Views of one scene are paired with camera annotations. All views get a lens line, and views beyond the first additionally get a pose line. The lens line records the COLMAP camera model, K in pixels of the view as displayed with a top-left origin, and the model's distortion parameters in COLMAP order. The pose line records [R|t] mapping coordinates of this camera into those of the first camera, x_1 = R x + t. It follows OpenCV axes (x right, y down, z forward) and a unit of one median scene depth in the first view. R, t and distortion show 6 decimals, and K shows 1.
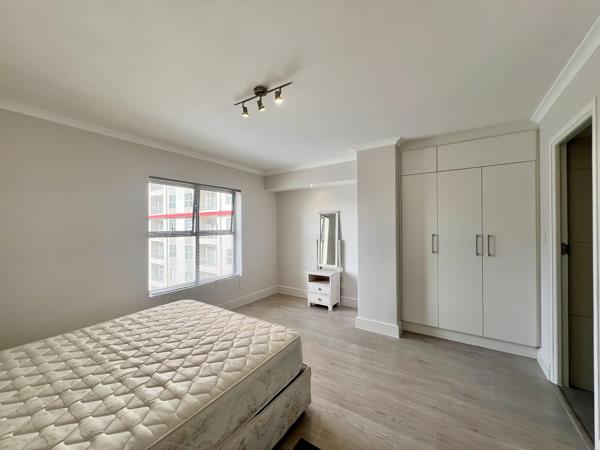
lens RADIAL K [[242.2, 0, 300.1], [0, 242.2, 226.8], [0, 0, 1]] dist [-0.000679, 0.000065]
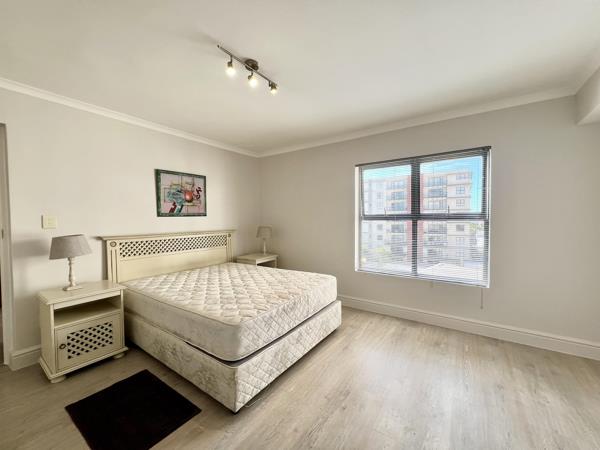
lens RADIAL K [[242.2, 0, 300.9], [0, 242.2, 223.5], [0, 0, 1]] dist [-0.000679, 0.000065]
pose [[-0.030956, 0.029375, -0.999089, 0.436426], [0.008103, 0.999543, 0.029137, 0.023295], [0.999488, -0.007194, -0.031179, 0.639256]]
